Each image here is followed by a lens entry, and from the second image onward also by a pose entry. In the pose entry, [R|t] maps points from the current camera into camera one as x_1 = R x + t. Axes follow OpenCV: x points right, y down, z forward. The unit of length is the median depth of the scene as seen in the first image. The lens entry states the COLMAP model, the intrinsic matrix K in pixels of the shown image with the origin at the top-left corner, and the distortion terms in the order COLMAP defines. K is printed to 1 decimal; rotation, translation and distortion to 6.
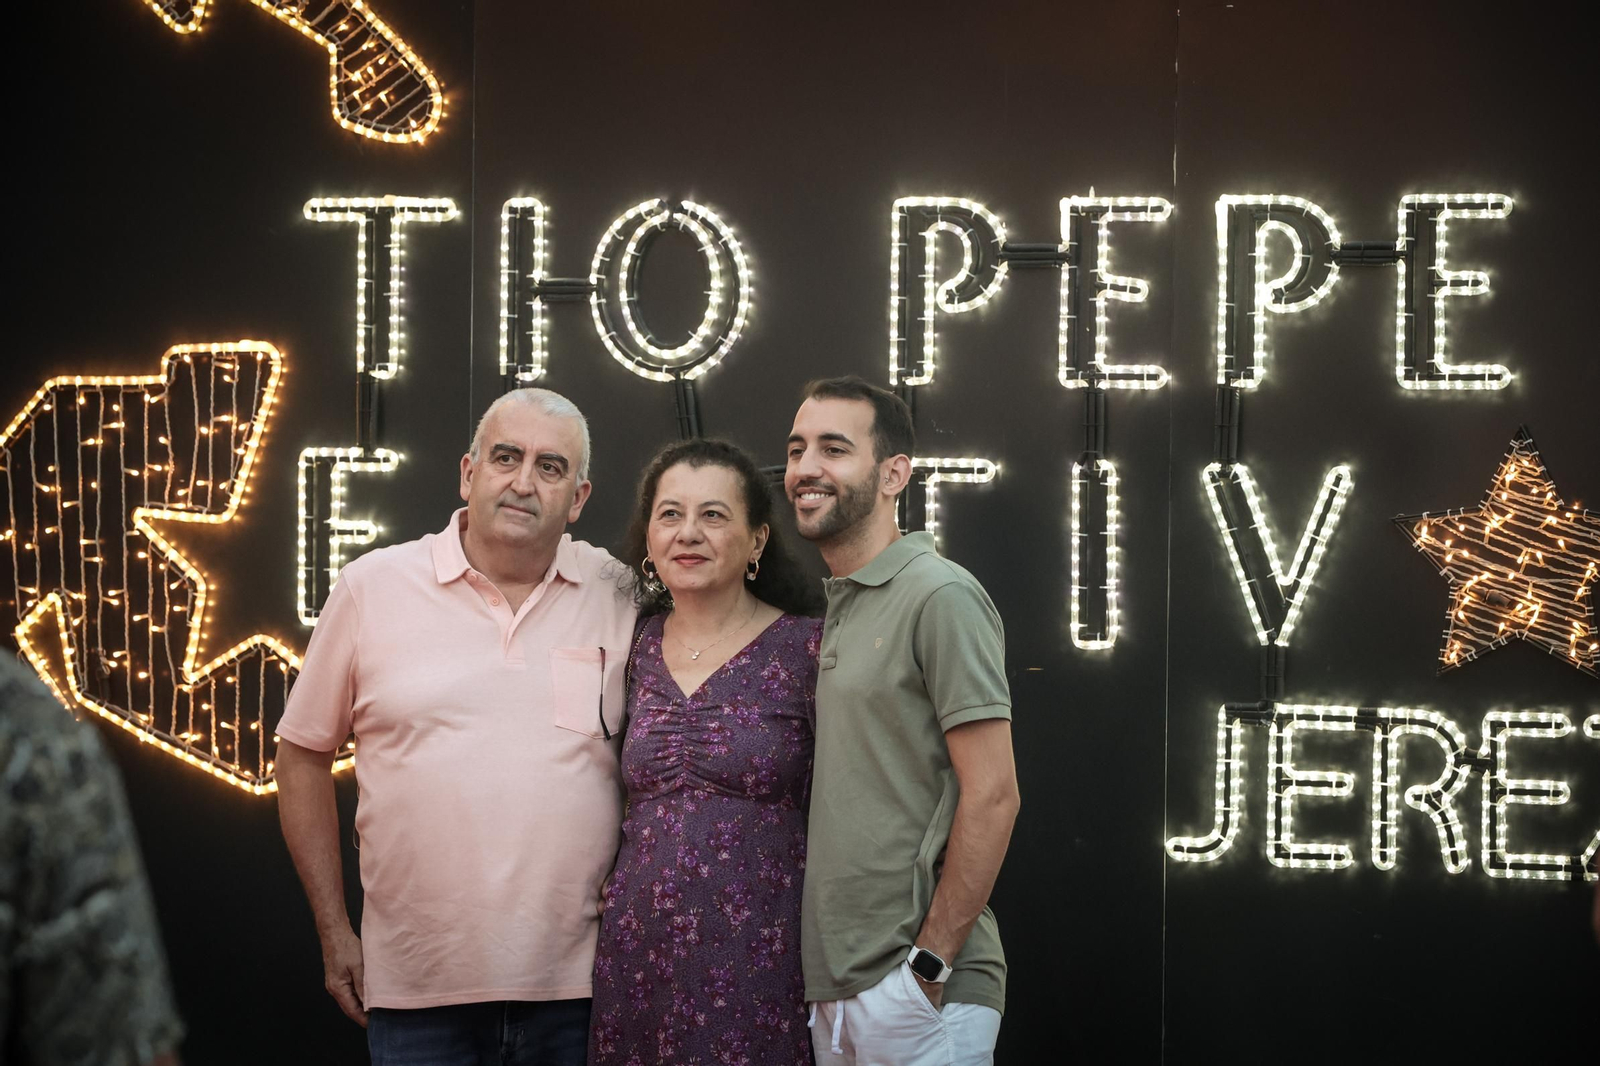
lens RADIAL K [[5008.0, 0, 800.1], [0, 5008.0, 534.2], [0, 0, 1]] dist [0.081359, 0.000000]
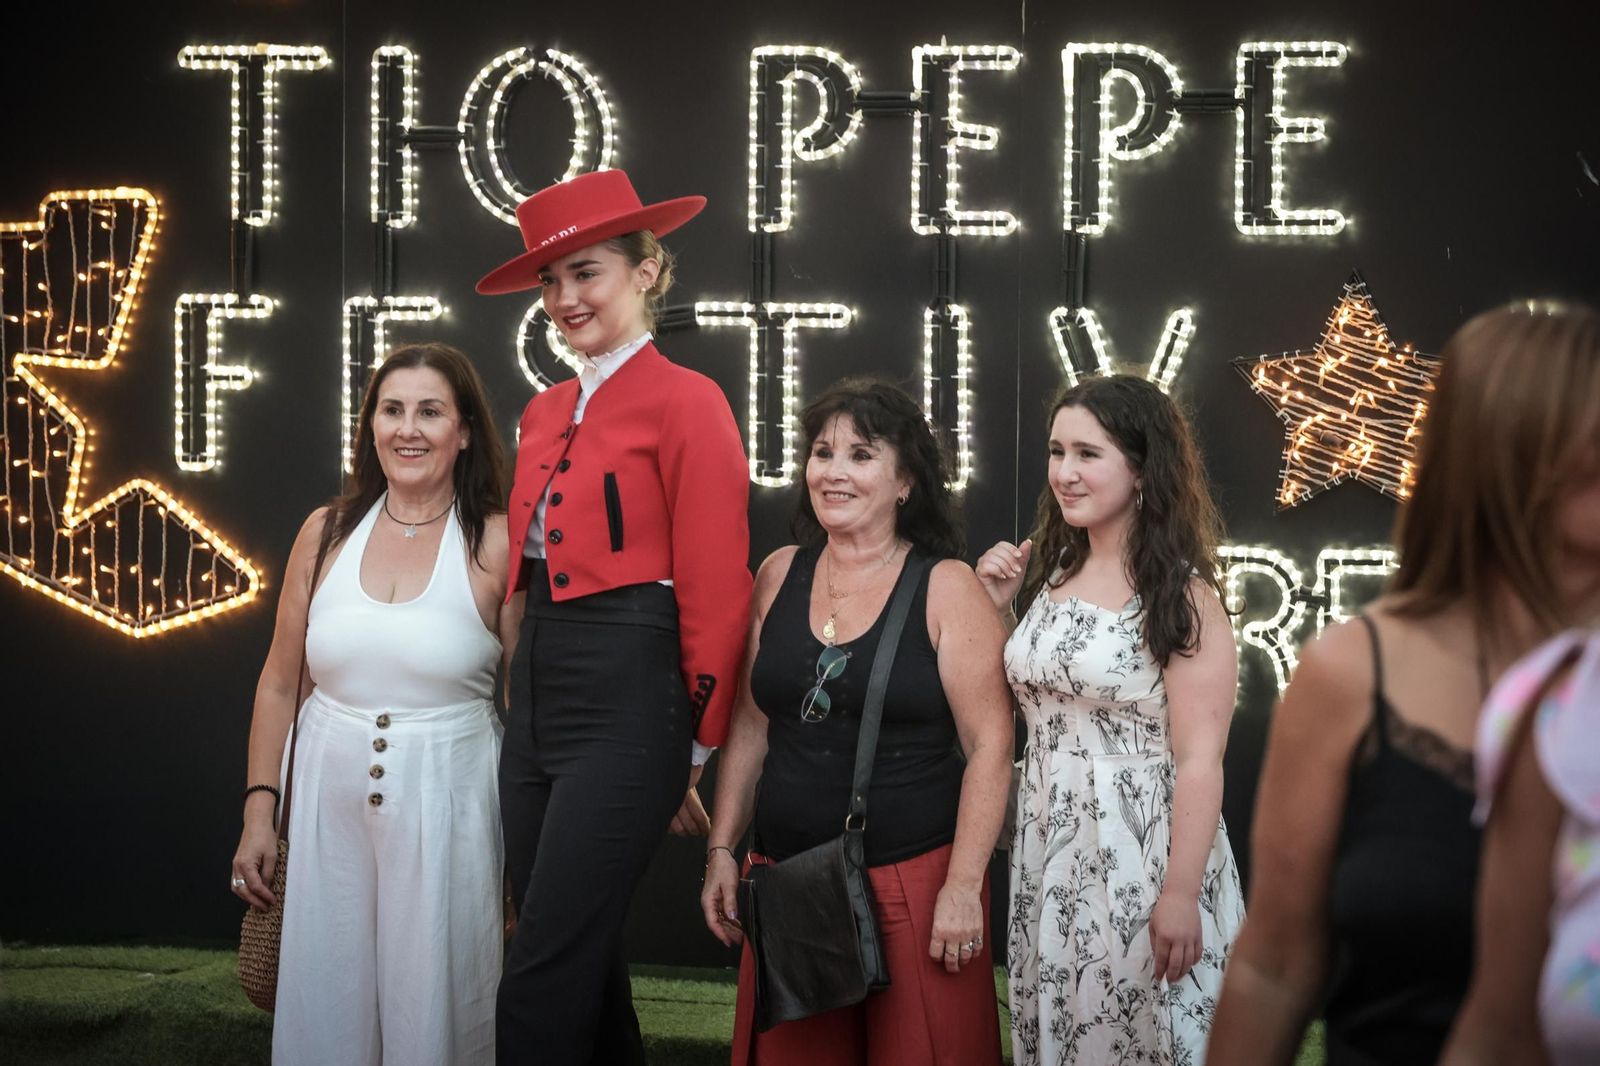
lens RADIAL K [[5982.9, 0, 796.3], [0, 5982.9, 521.5], [0, 0, 1]] dist [0.337777, 0.000000]
pose [[0.999579, -0.002615, -0.028904, 0.061794], [0.003318, 0.999699, 0.024292, -0.000452], [0.028832, -0.024378, 0.999287, -0.213678]]
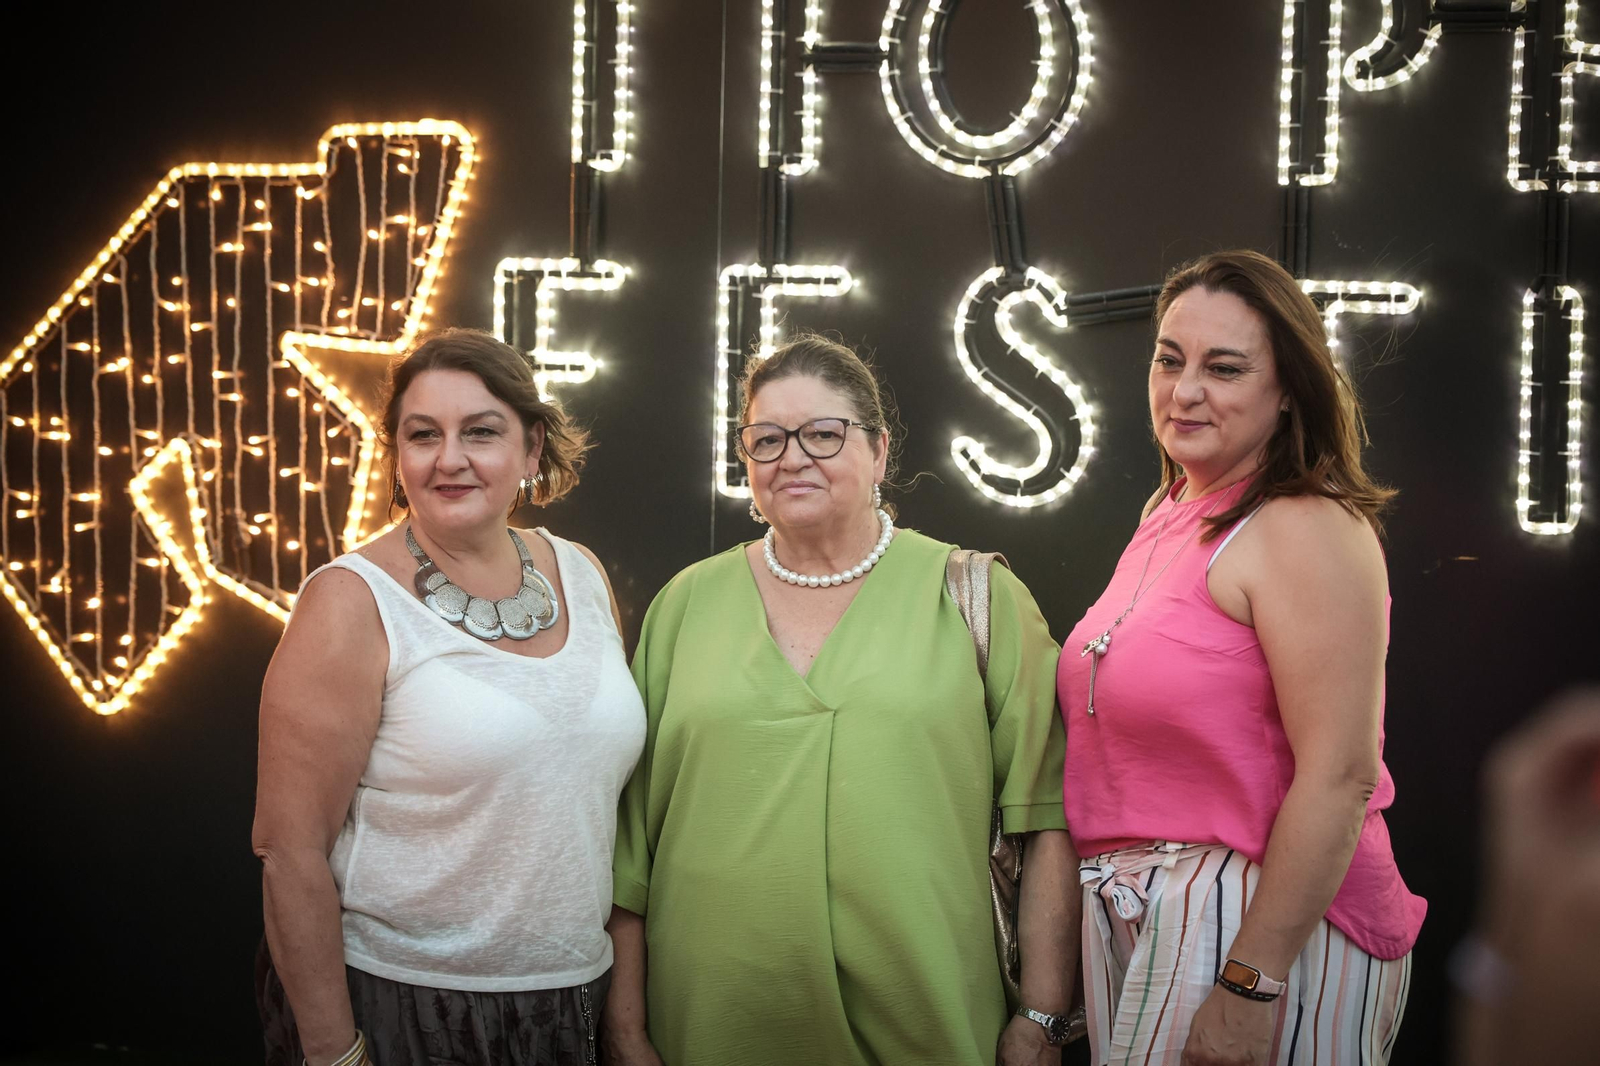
lens RADIAL K [[4414.2, 0, 796.3], [0, 4414.2, 545.4], [0, 0, 1]] dist [0.020069, 0.000000]
pose [[0.999893, 0.010708, 0.009997, -0.061328], [-0.011167, 0.998827, 0.047106, -0.005628], [-0.009481, -0.047213, 0.998840, 0.318990]]
